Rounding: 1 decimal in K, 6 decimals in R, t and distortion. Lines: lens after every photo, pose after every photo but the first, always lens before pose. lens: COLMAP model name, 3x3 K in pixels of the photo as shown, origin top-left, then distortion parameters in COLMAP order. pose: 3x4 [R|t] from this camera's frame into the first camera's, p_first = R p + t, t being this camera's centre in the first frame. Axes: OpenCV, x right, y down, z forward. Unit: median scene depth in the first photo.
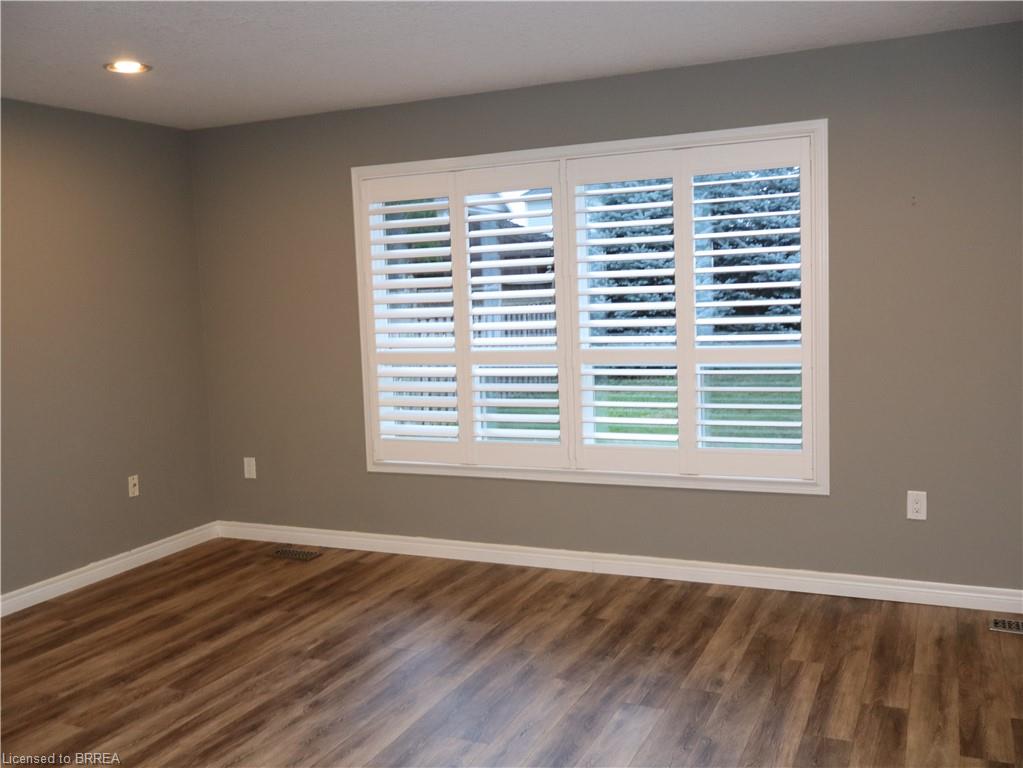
lens RADIAL K [[972.3, 0, 506.1], [0, 972.3, 384.1], [0, 0, 1]] dist [0.012911, 0.003184]
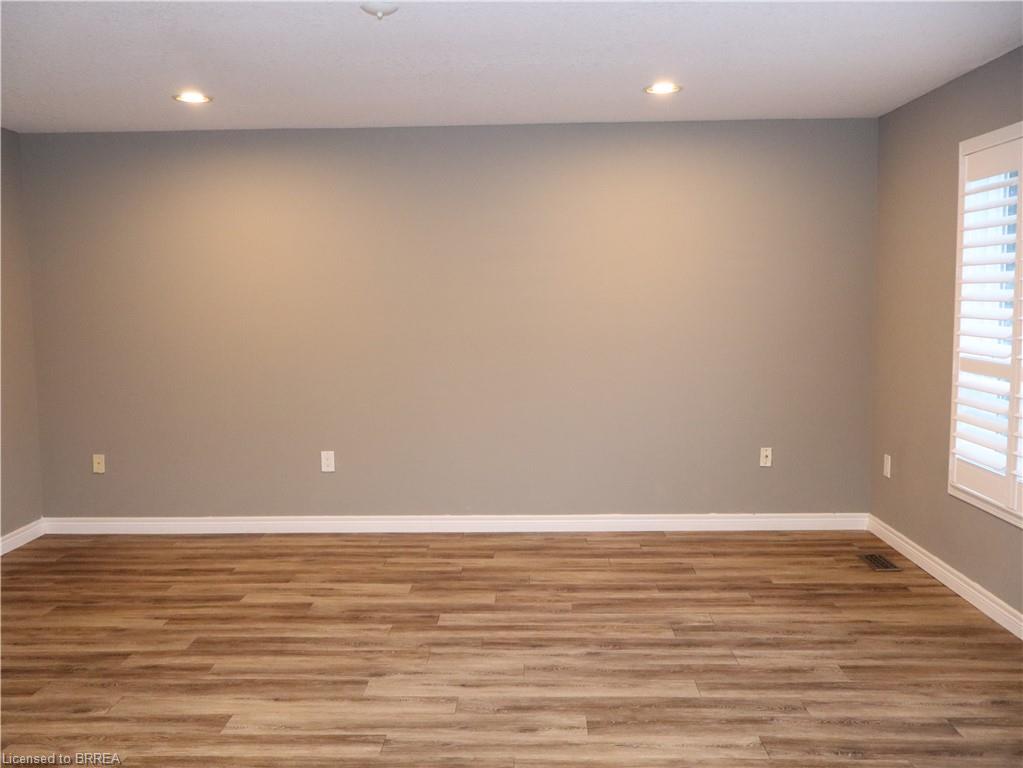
lens RADIAL K [[972.3, 0, 506.1], [0, 972.3, 384.1], [0, 0, 1]] dist [0.012911, 0.003184]
pose [[0.385952, 0.121134, -0.914531, 0.588175], [-0.096675, 0.991194, 0.090489, -0.056382], [0.917439, 0.053488, 0.394264, 0.347771]]
